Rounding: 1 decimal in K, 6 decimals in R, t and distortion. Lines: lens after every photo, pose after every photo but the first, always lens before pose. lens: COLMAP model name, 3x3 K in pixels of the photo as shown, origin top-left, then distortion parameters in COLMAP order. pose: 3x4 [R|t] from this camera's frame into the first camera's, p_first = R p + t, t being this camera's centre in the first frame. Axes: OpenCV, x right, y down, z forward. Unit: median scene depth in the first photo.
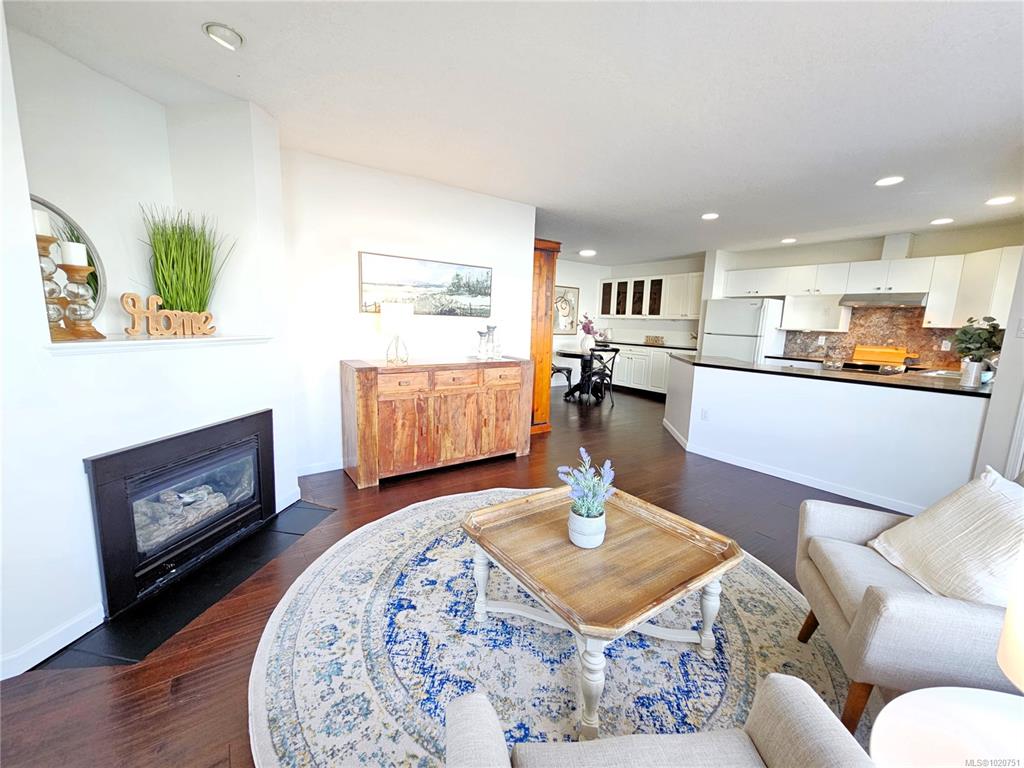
lens RADIAL K [[415.3, 0, 511.0], [0, 415.3, 384.3], [0, 0, 1]] dist [0.001808, 0.000067]
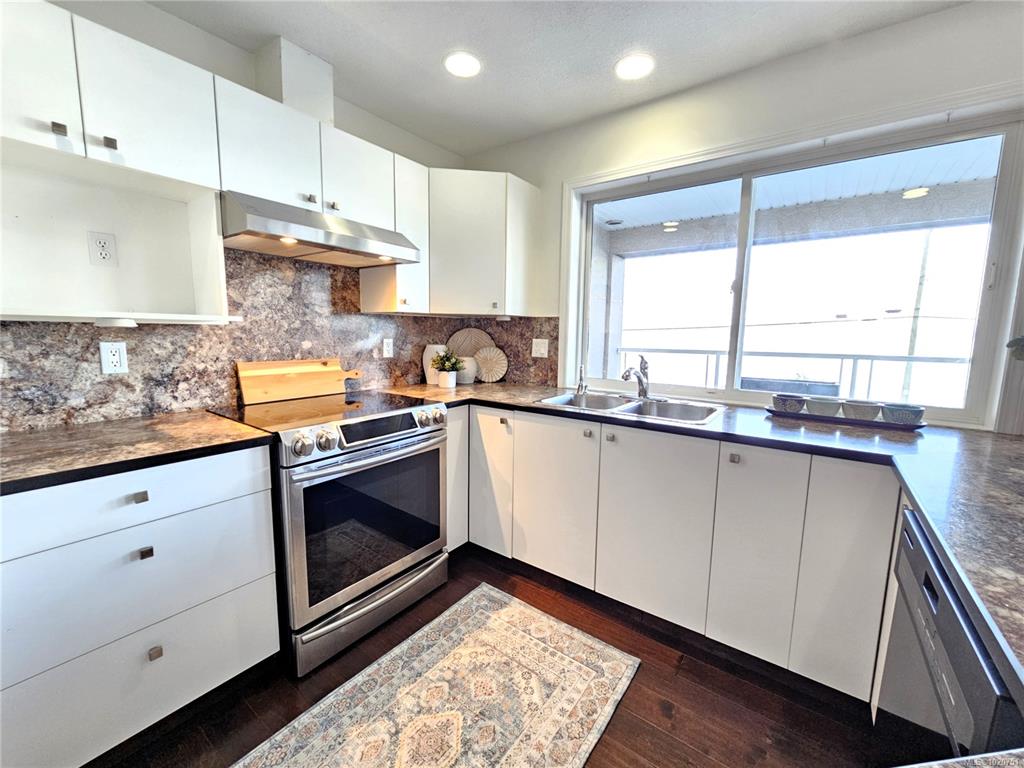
lens RADIAL K [[415.3, 0, 511.9], [0, 415.3, 384.6], [0, 0, 1]] dist [0.001808, 0.000067]
pose [[-0.328369, -0.151550, 0.932313, 0.435647], [0.119606, 0.972428, 0.200197, -0.116671], [-0.936946, 0.177248, -0.301188, 0.885462]]
